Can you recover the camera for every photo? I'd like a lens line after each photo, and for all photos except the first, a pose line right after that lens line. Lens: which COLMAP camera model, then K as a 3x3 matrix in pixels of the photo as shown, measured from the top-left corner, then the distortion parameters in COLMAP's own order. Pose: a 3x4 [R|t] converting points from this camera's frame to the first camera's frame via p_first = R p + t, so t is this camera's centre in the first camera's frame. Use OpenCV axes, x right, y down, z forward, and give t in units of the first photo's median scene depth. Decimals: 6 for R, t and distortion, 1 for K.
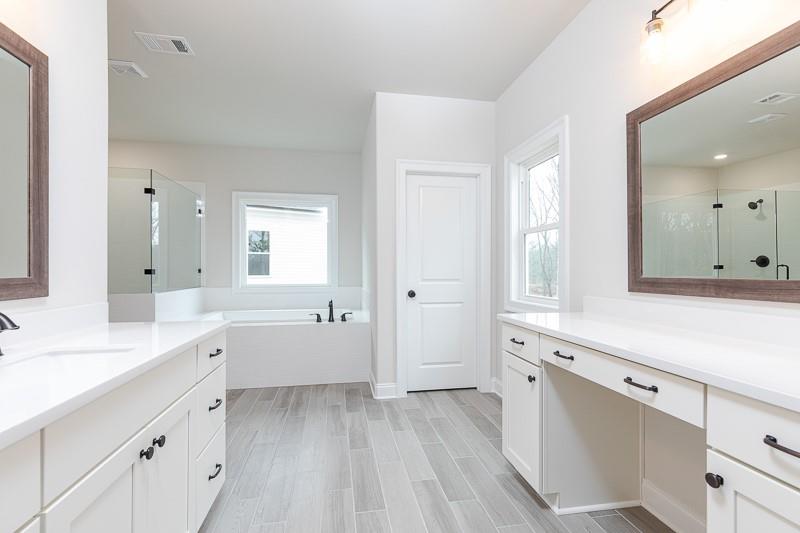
lens RADIAL K [[358.4, 0, 396.3], [0, 358.4, 268.6], [0, 0, 1]] dist [0.009697, -0.003164]
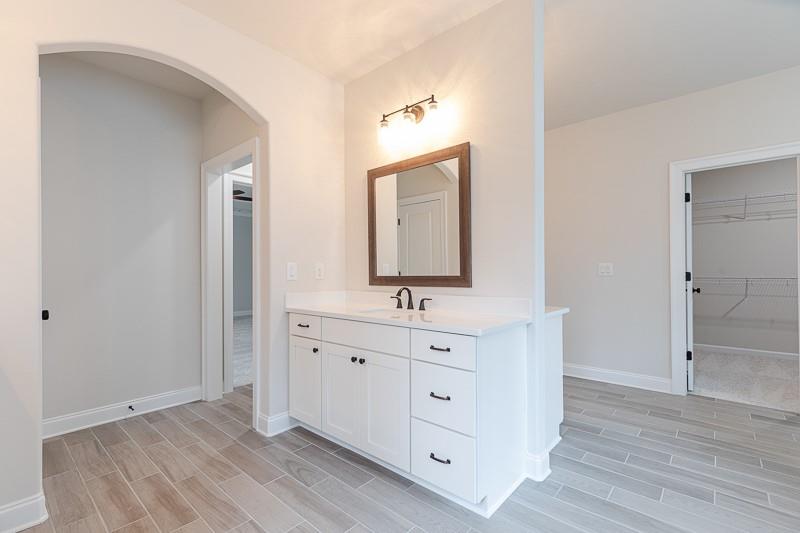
lens RADIAL K [[358.4, 0, 392.5], [0, 358.4, 268.8], [0, 0, 1]] dist [0.009697, -0.003164]
pose [[-0.790967, -0.001170, -0.611857, 0.146160], [0.009026, 0.999867, -0.013580, 0.005019], [0.611792, -0.016264, -0.790852, 0.992906]]
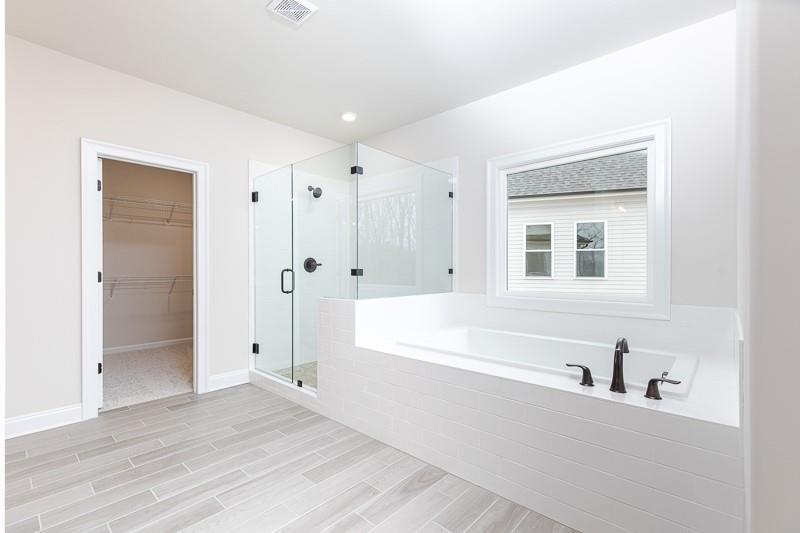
lens RADIAL K [[358.4, 0, 402.2], [0, 358.4, 269.8], [0, 0, 1]] dist [0.009697, -0.003164]
pose [[0.619595, 0.000204, -0.784921, -0.005319], [0.002176, 0.999996, 0.001978, 0.002552], [0.784918, -0.002934, 0.619592, 0.701320]]
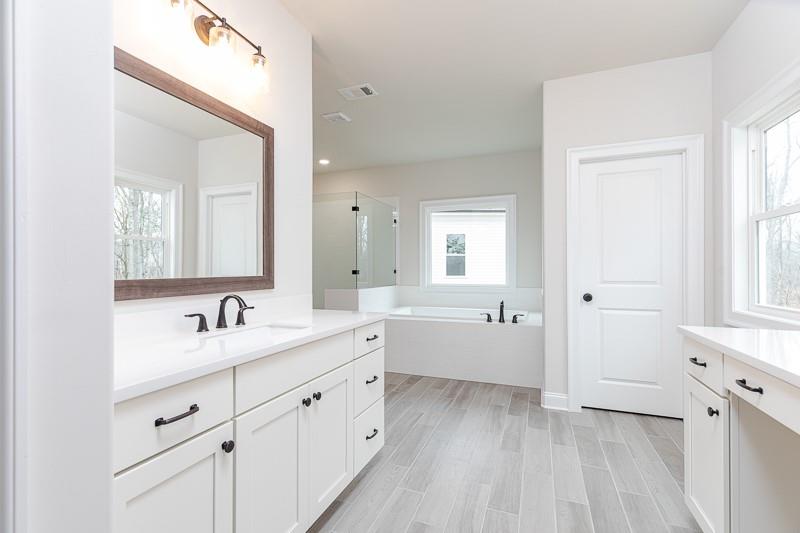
lens RADIAL K [[358.4, 0, 399.2], [0, 358.4, 268.5], [0, 0, 1]] dist [0.009697, -0.003164]
pose [[0.855954, -0.004690, -0.517031, 0.120297], [0.003876, 0.999989, -0.002654, -0.000266], [0.517038, 0.000268, 0.855962, -0.003575]]
